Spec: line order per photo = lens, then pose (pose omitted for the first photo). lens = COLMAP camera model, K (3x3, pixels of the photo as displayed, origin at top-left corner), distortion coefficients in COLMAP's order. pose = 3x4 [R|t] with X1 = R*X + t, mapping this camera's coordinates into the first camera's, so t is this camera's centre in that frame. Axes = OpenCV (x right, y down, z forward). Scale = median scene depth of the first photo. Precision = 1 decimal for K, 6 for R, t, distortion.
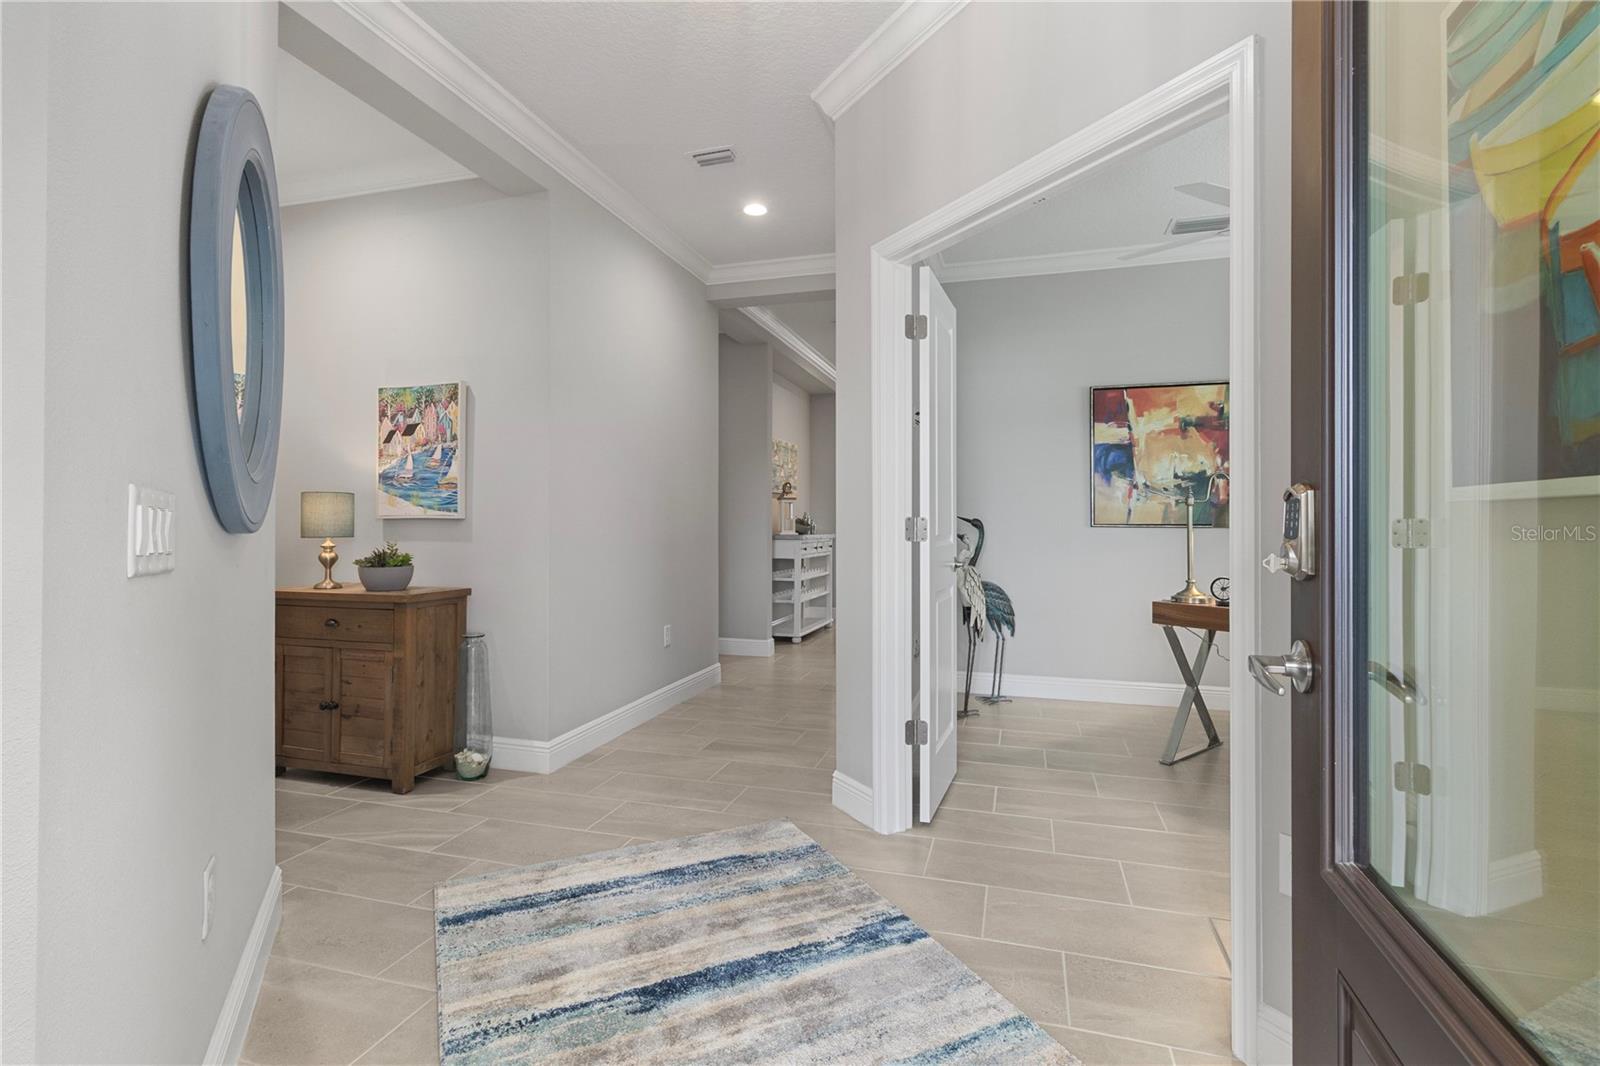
lens RADIAL K [[754.5, 0, 794.9], [0, 754.5, 513.6], [0, 0, 1]] dist [0.006802, -0.000352]
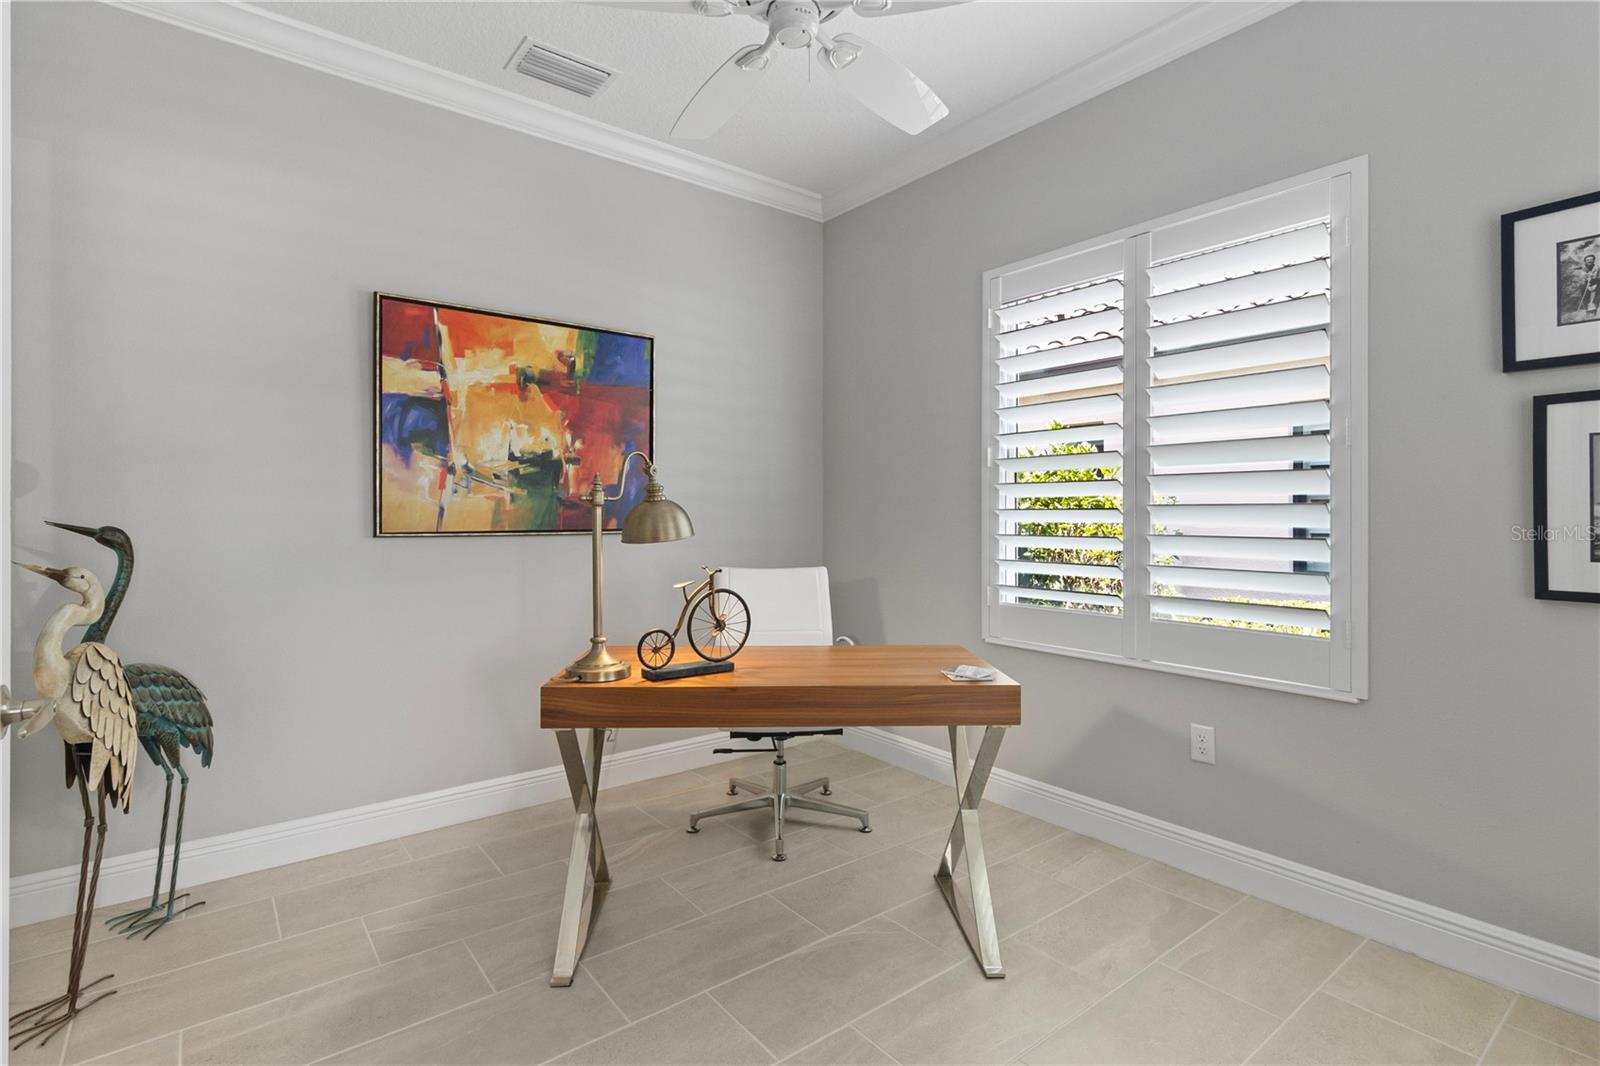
lens RADIAL K [[767.1, 0, 798.9], [0, 767.1, 510.4], [0, 0, 1]] dist [0.001616, -0.000773]
pose [[0.573906, 0.000808, 0.818921, 0.104592], [-0.006635, 0.999971, 0.003663, -0.007526], [-0.818894, -0.007536, 0.573895, 0.415924]]
